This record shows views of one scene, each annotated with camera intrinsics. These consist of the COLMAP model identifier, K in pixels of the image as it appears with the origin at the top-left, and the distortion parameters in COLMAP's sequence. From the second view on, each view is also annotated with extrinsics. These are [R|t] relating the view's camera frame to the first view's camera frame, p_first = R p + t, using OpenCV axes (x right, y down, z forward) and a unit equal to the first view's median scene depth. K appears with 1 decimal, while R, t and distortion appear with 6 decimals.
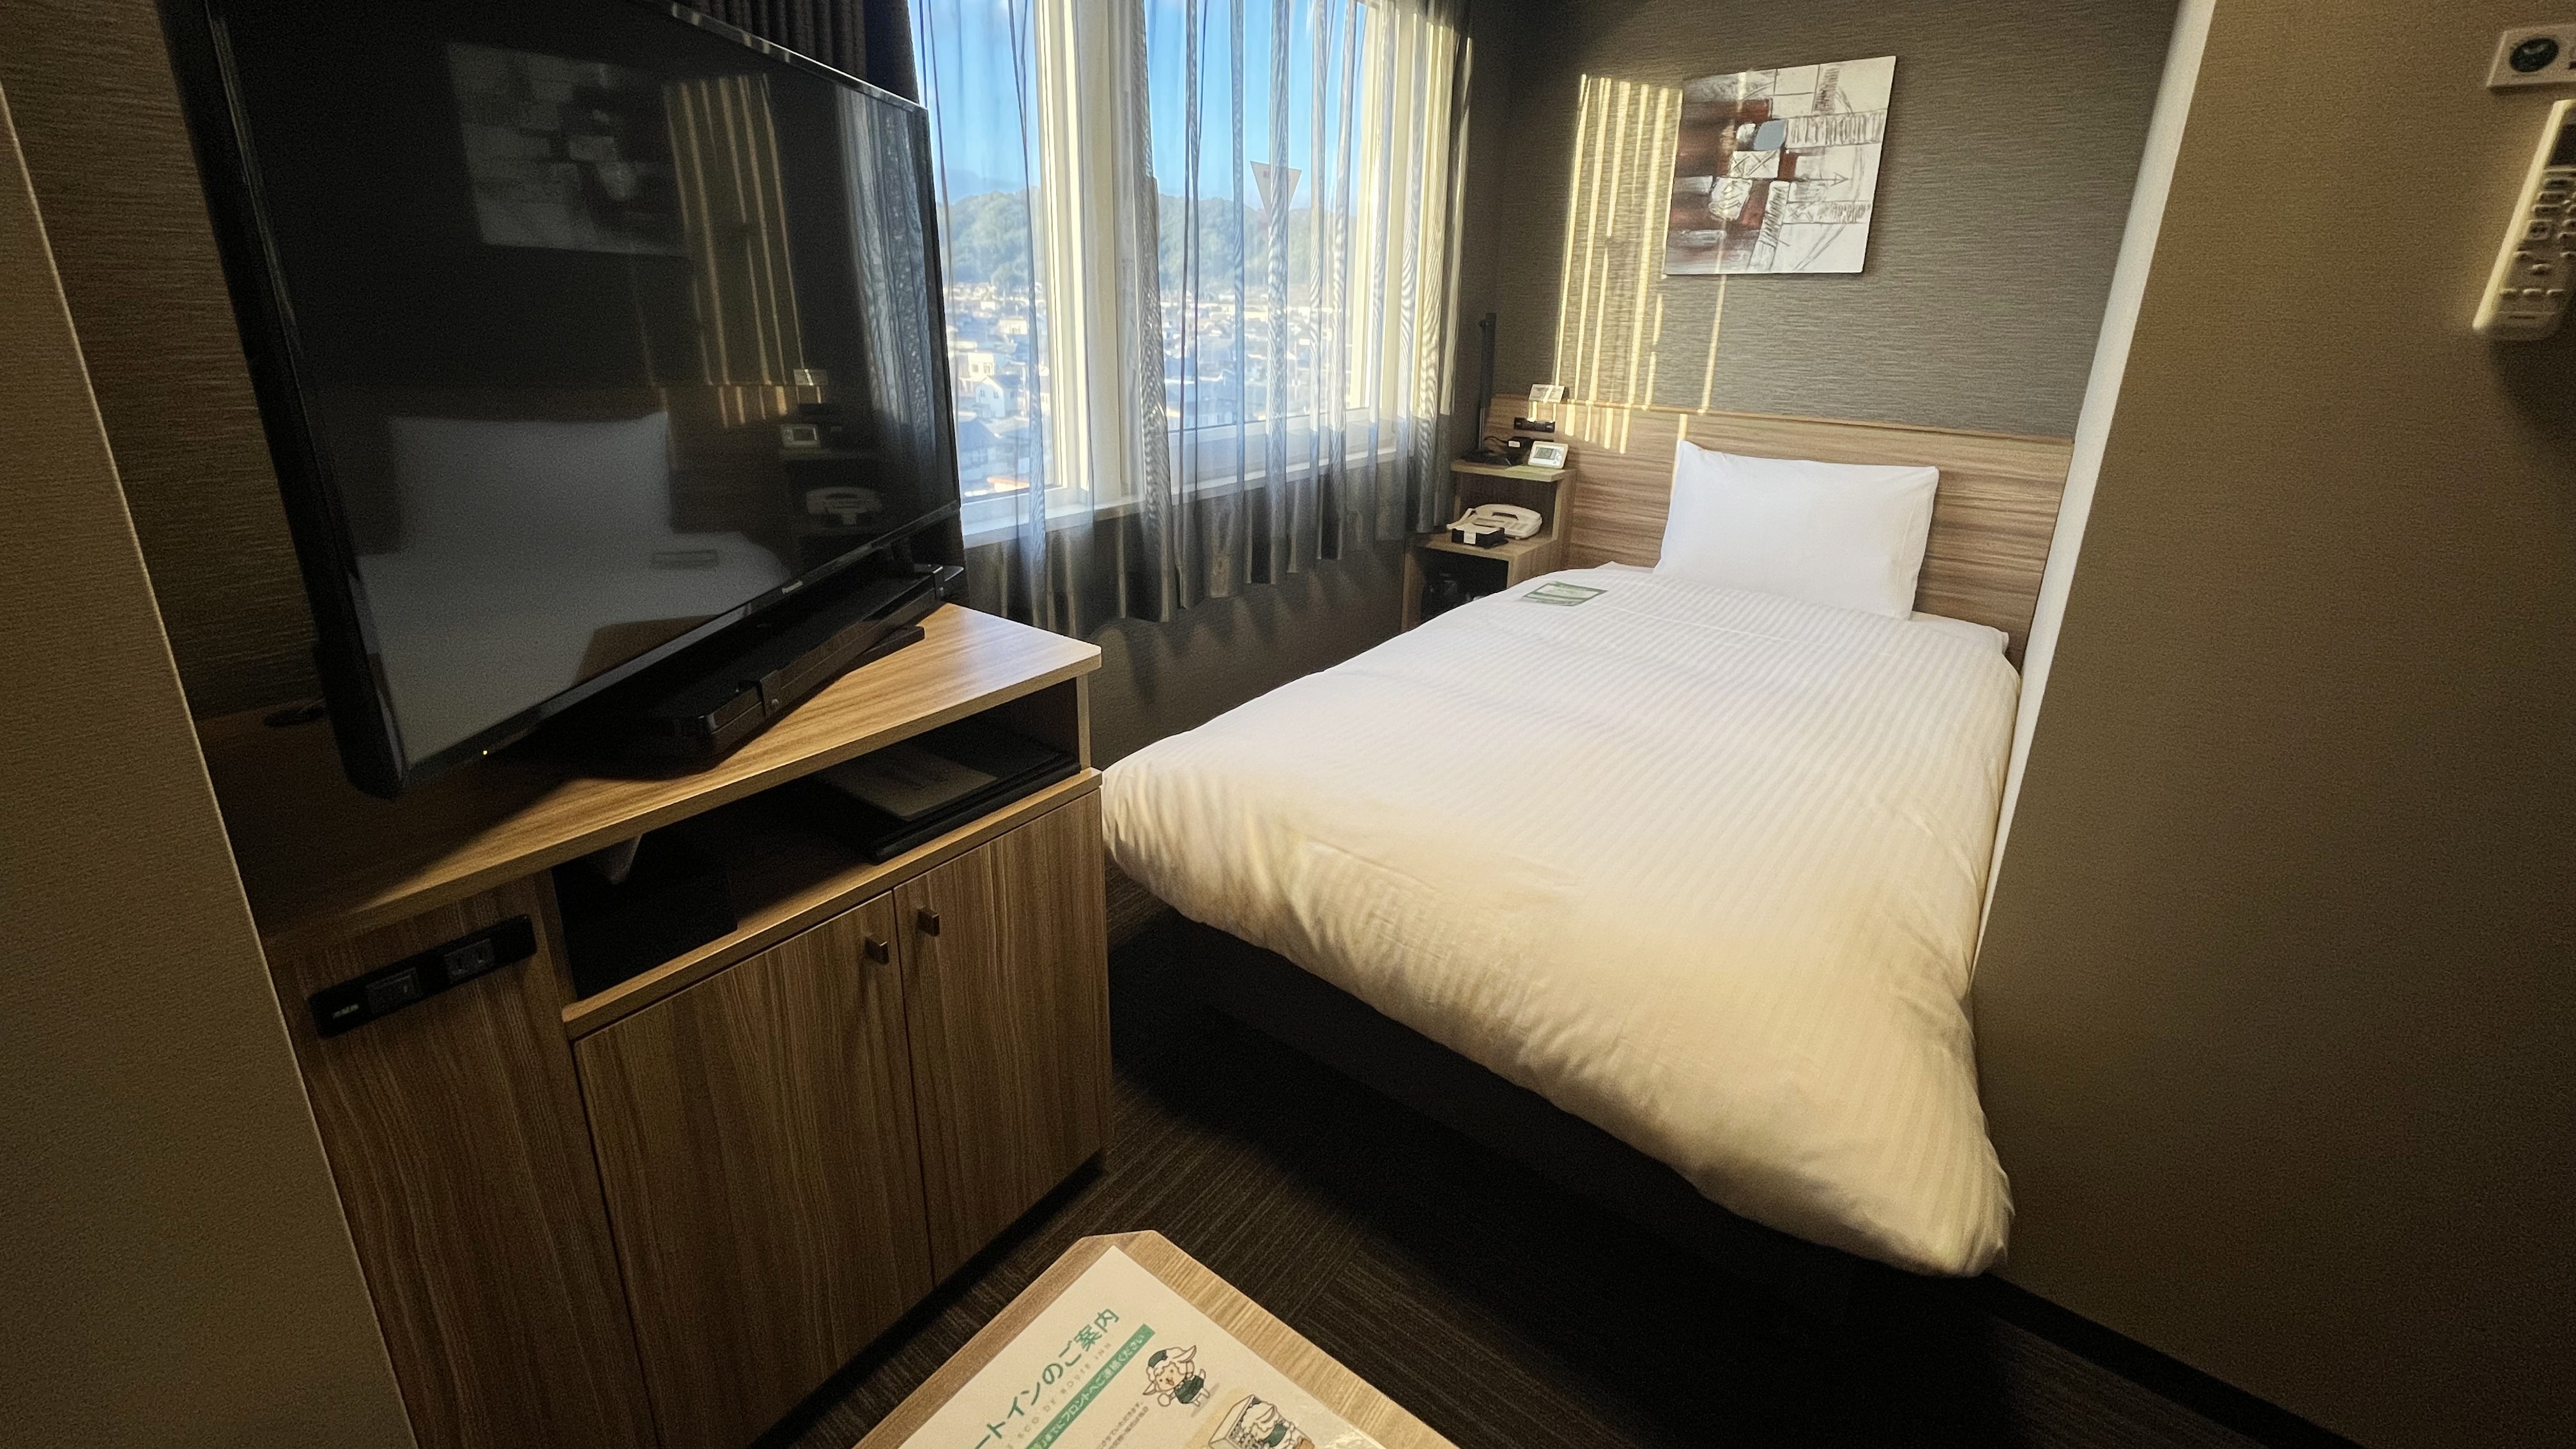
lens RADIAL K [[986.7, 0, 1288.0], [0, 986.7, 724.5], [0, 0, 1]] dist [-0.000806, -0.000183]
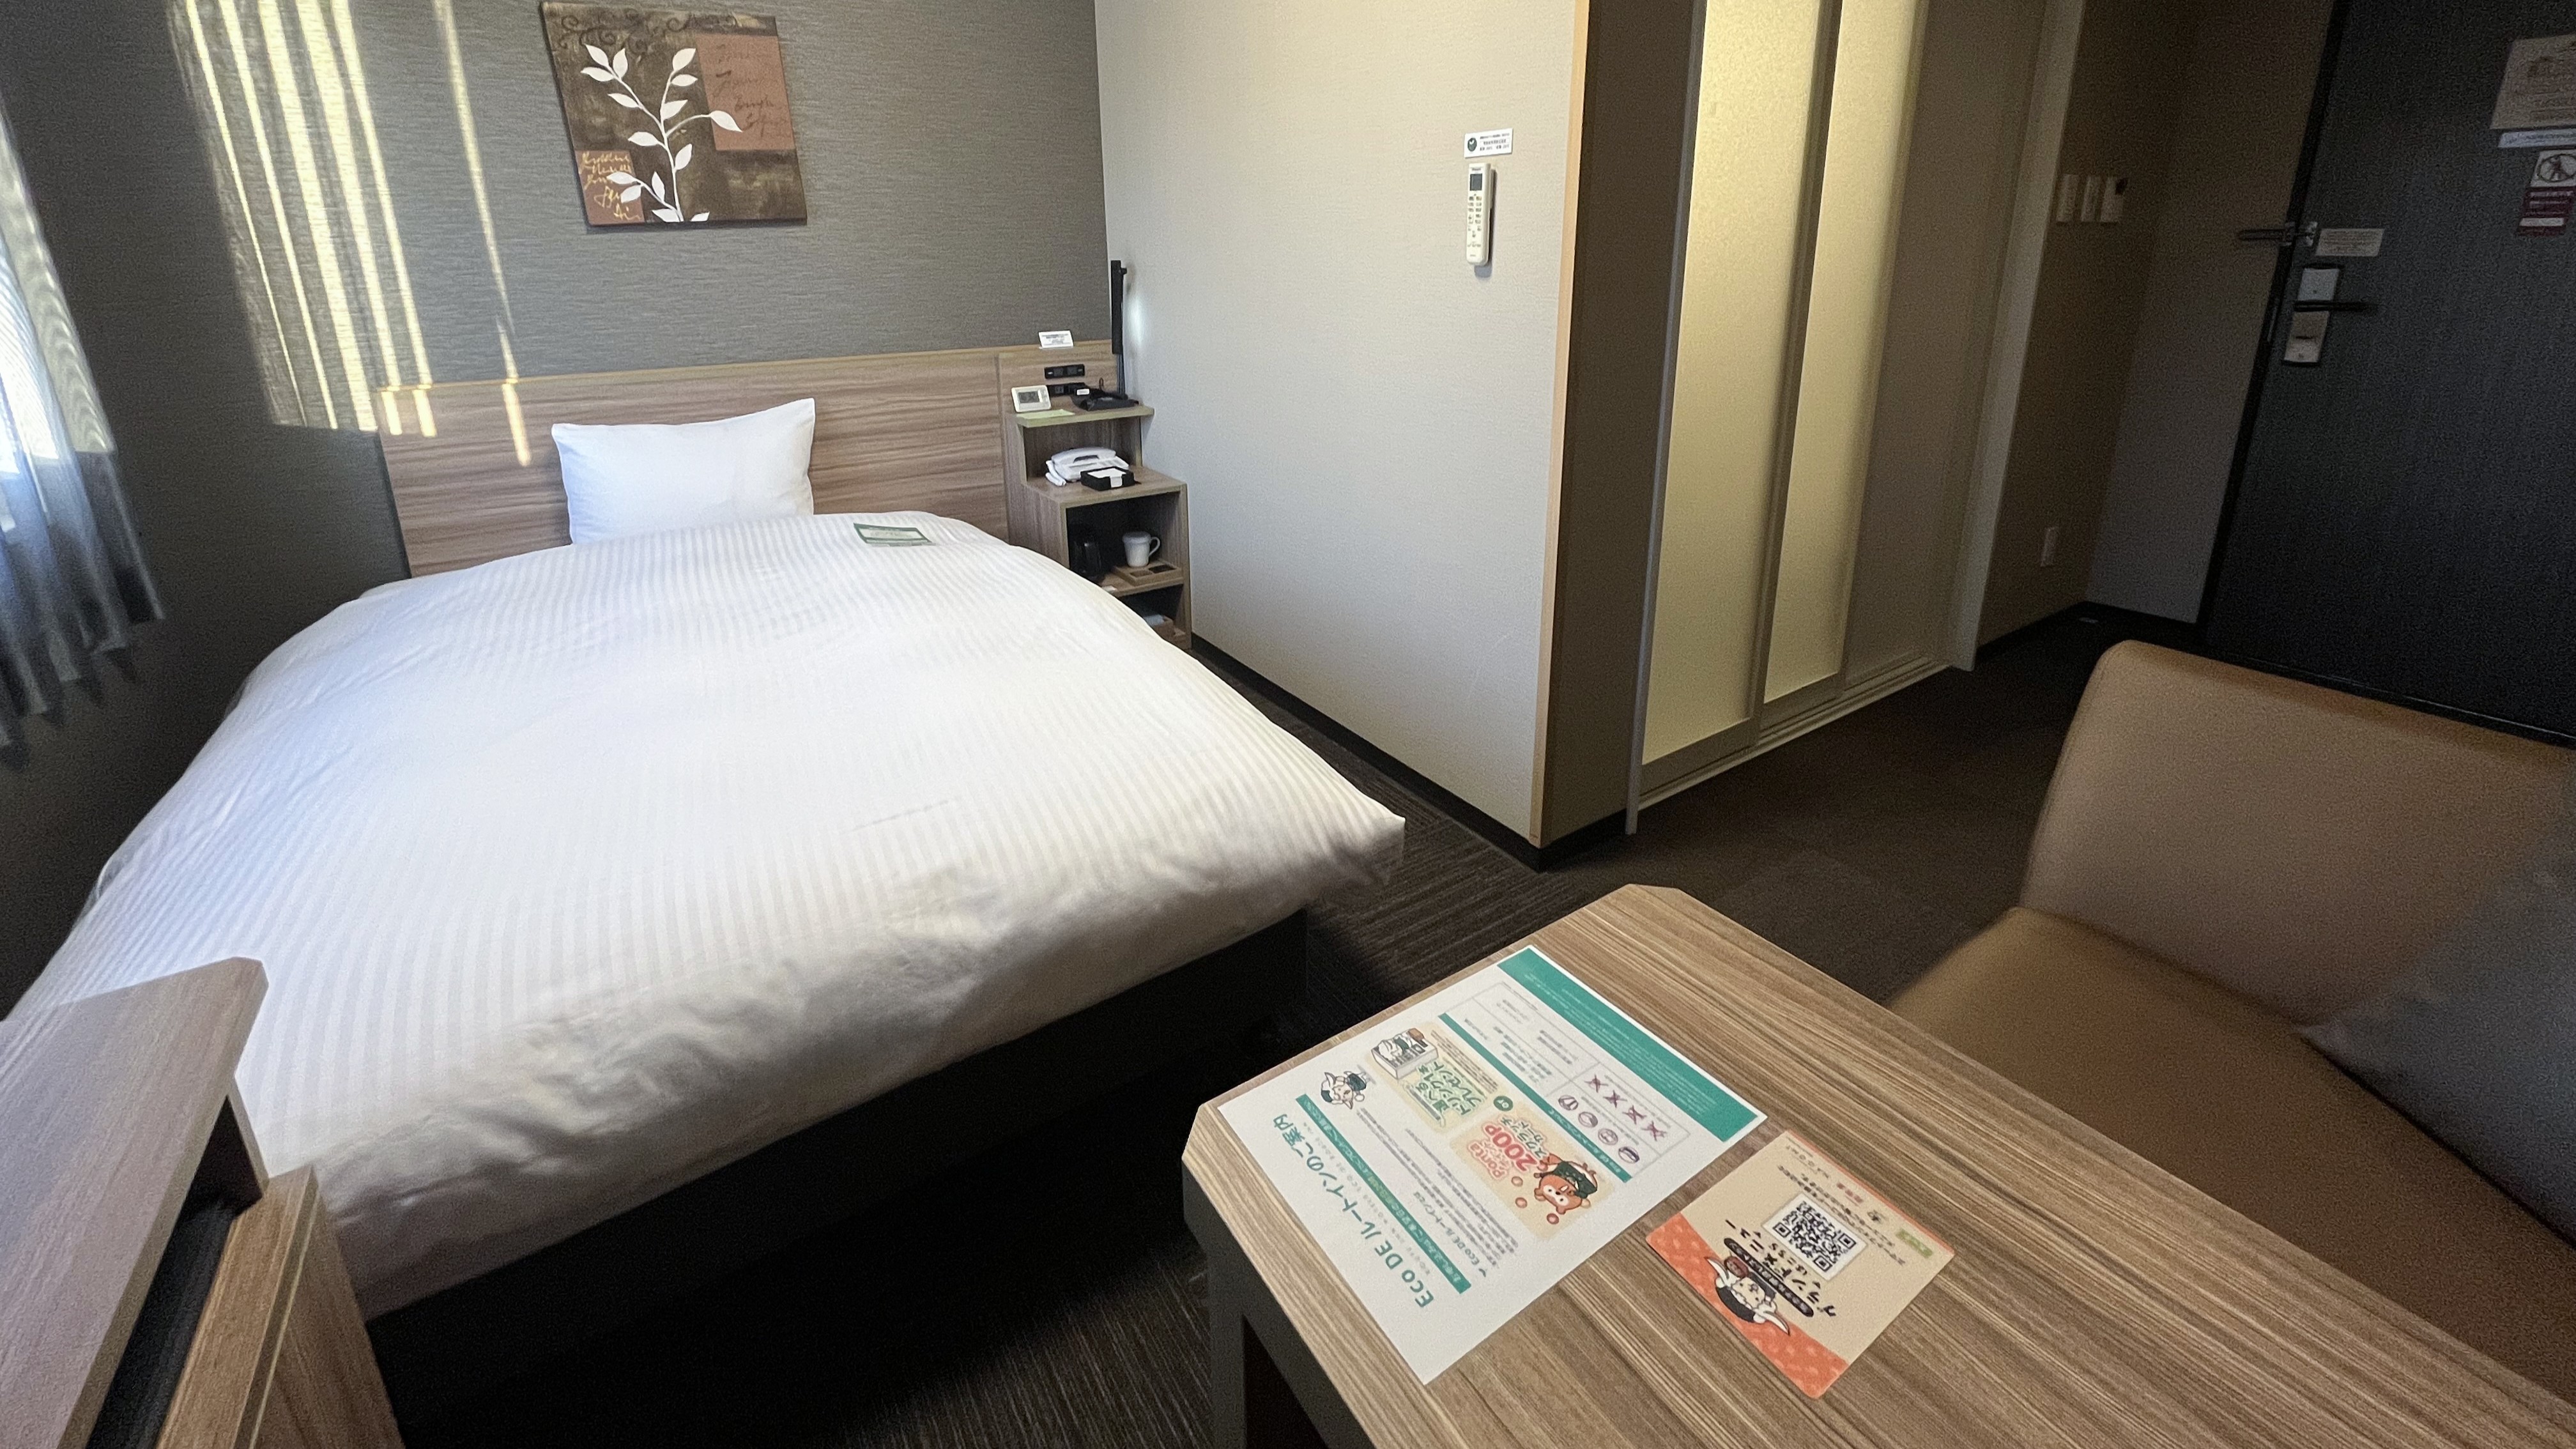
lens RADIAL K [[986.7, 0, 1288.0], [0, 986.7, 724.5], [0, 0, 1]] dist [-0.000806, -0.000183]
pose [[0.336114, -0.453819, 0.825273, -0.958594], [0.412695, 0.858616, 0.304074, -0.165256], [-0.846587, 0.238383, 0.475882, 0.324820]]
